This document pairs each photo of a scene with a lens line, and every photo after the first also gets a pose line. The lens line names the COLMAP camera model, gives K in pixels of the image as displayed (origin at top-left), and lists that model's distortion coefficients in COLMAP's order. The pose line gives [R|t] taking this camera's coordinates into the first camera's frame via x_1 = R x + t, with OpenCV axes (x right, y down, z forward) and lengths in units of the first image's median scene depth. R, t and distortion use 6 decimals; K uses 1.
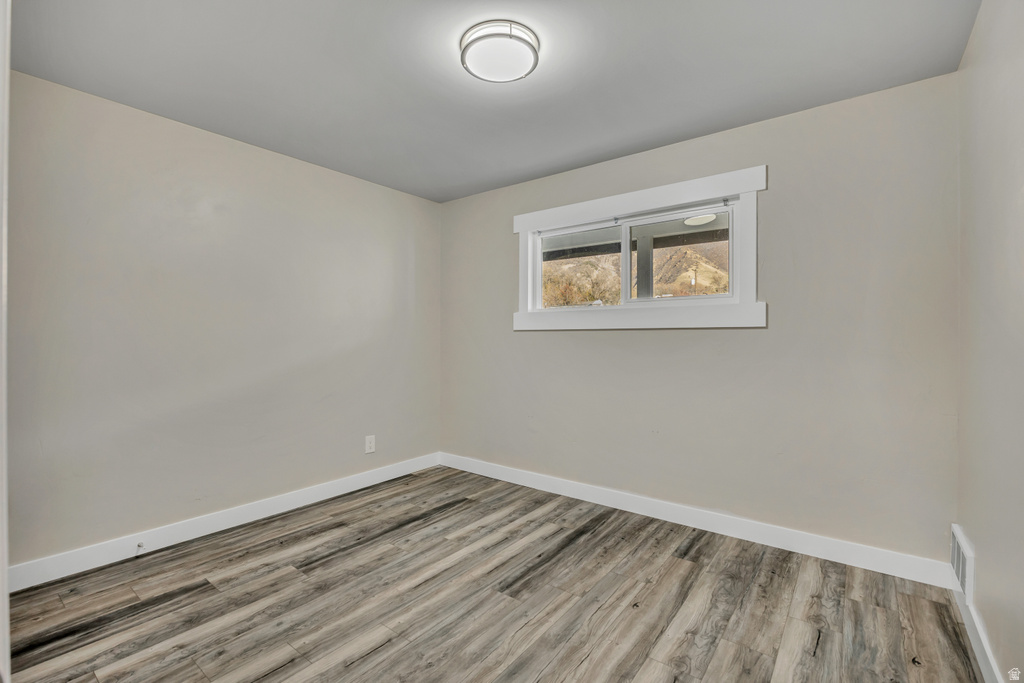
lens RADIAL K [[452.0, 0, 509.8], [0, 452.0, 339.1], [0, 0, 1]] dist [-0.019081, -0.000043]
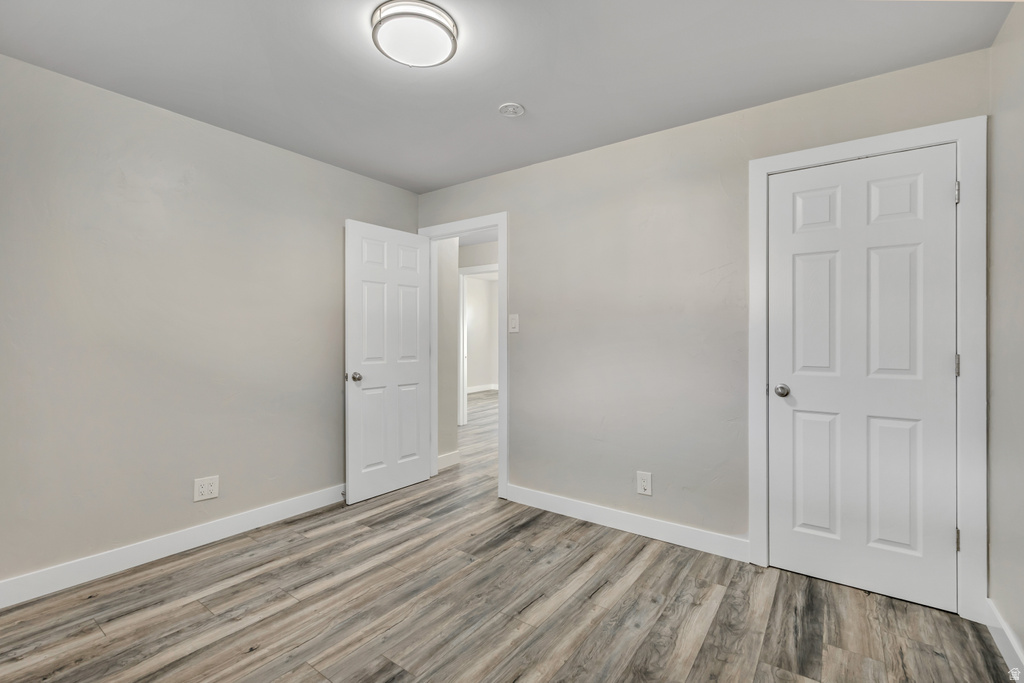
lens RADIAL K [[452.0, 0, 509.8], [0, 452.0, 339.1], [0, 0, 1]] dist [-0.019081, -0.000043]
pose [[-0.999580, -0.004871, -0.028559, -0.198647], [-0.004975, 0.999981, 0.003572, -0.006928], [0.028541, 0.003713, -0.999586, 1.995142]]
